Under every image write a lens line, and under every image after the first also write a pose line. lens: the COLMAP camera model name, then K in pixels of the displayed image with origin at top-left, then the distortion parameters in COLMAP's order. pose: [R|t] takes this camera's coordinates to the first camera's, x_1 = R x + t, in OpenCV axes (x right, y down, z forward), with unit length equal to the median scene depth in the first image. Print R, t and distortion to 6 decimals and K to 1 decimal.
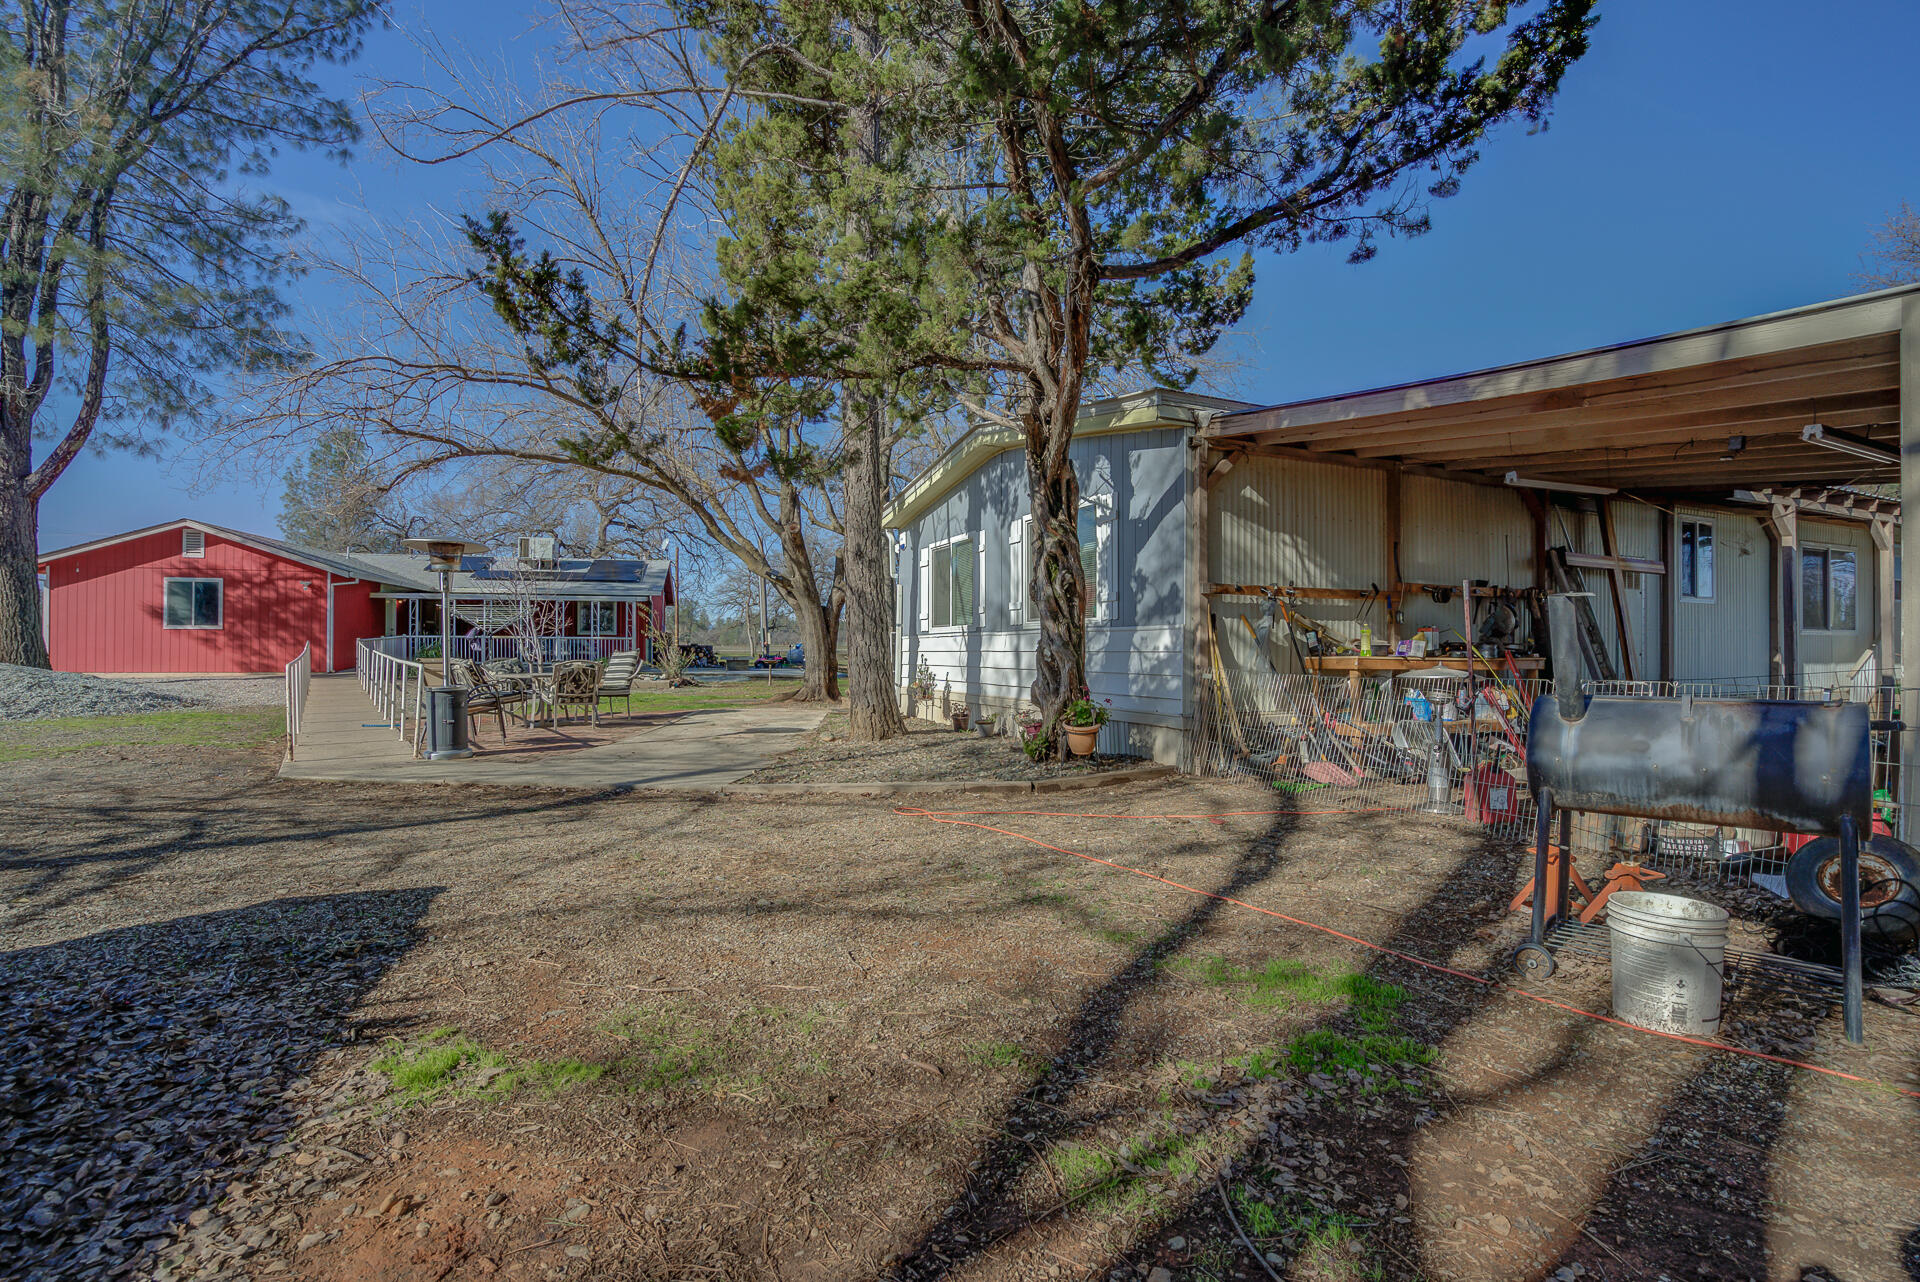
lens RADIAL K [[892.7, 0, 967.5], [0, 892.7, 635.7], [0, 0, 1]] dist [-0.032919, 0.023421]
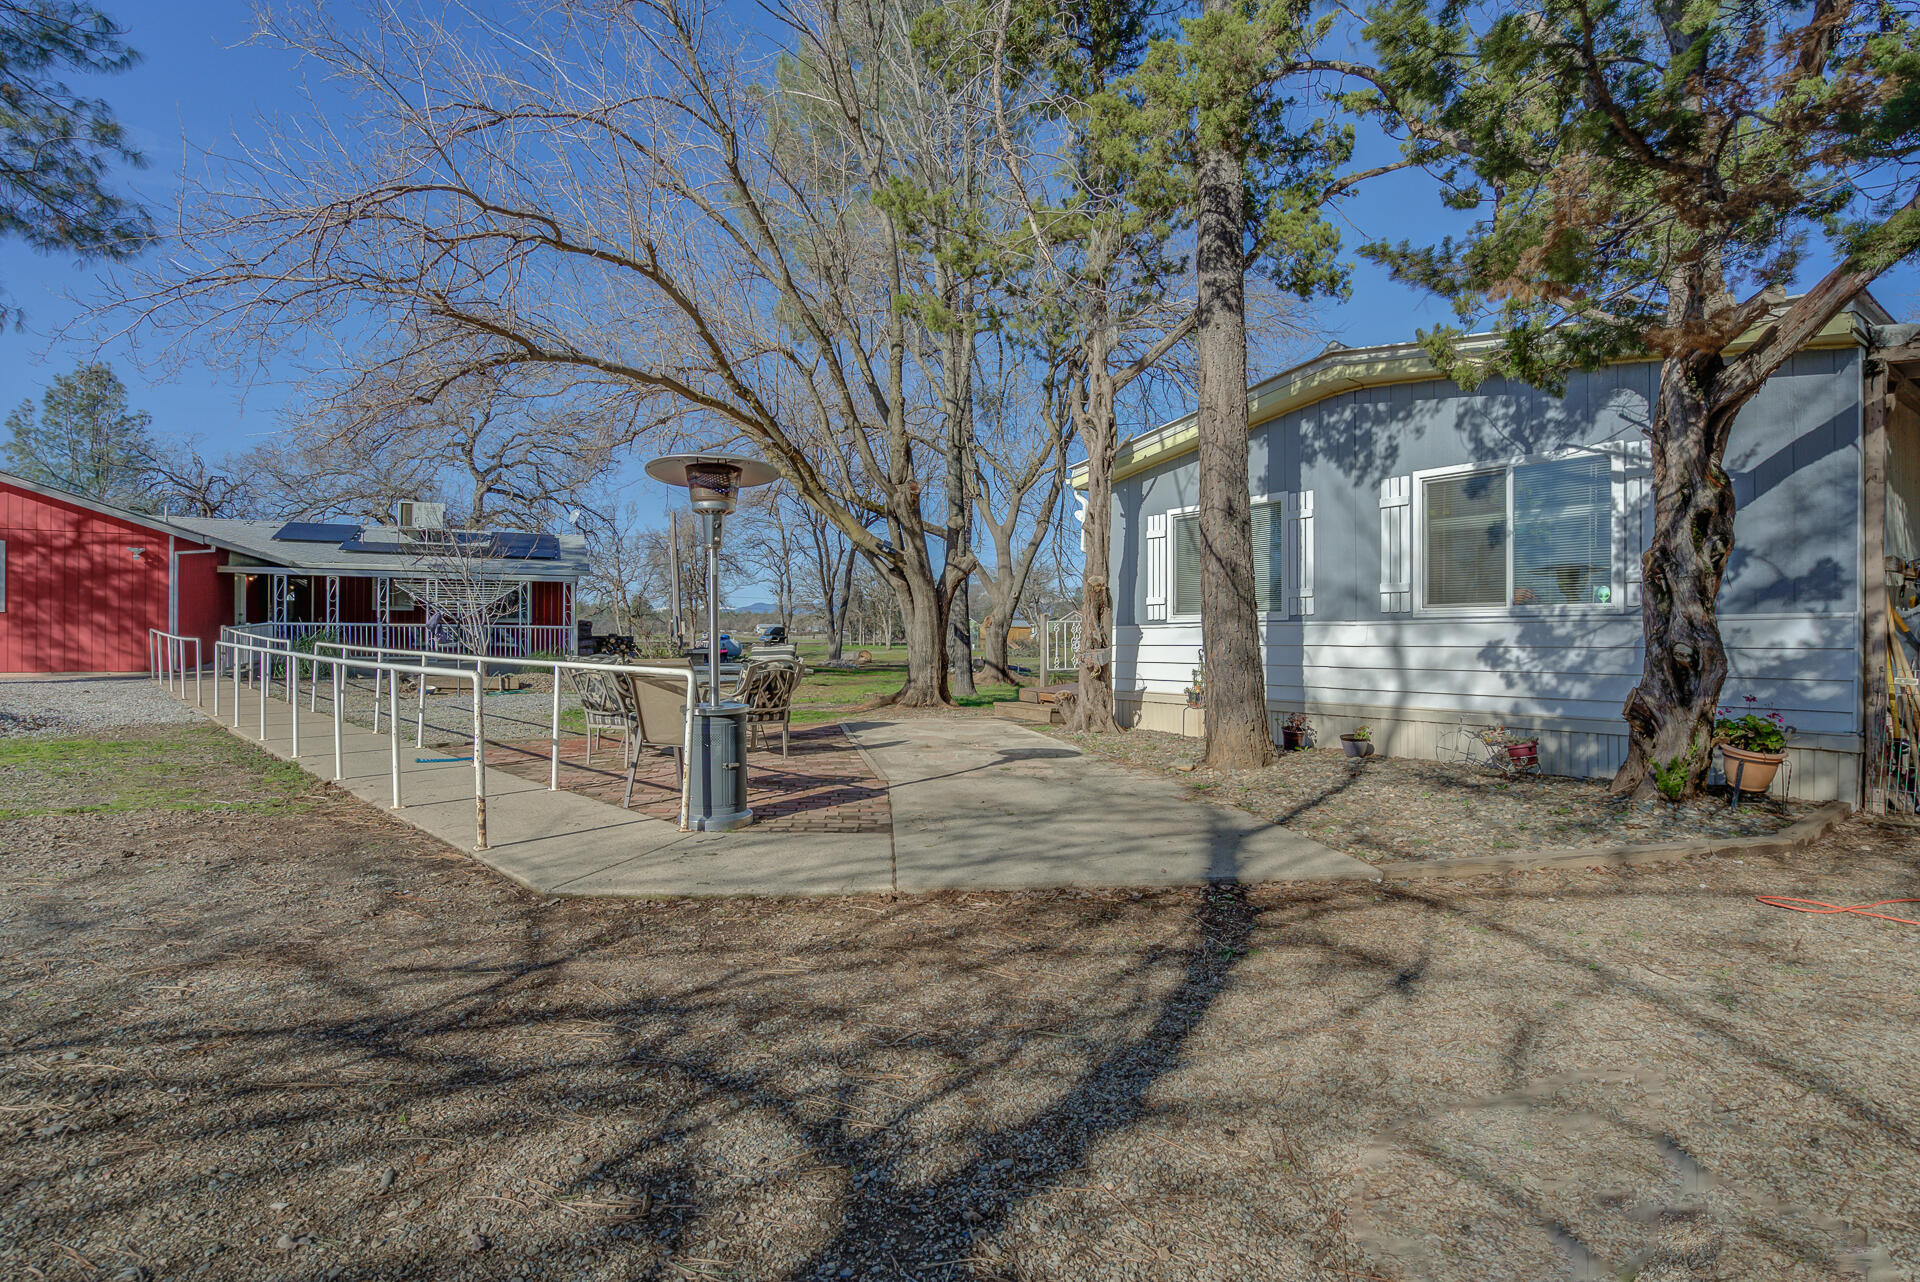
lens RADIAL K [[895.6, 0, 983.9], [0, 895.6, 629.0], [0, 0, 1]] dist [-0.048757, 0.022580]
pose [[0.979130, 0.004367, 0.203188, -0.360830], [-0.005091, 0.999982, 0.003042, 0.001736], [-0.203171, -0.004013, 0.979135, 0.254075]]
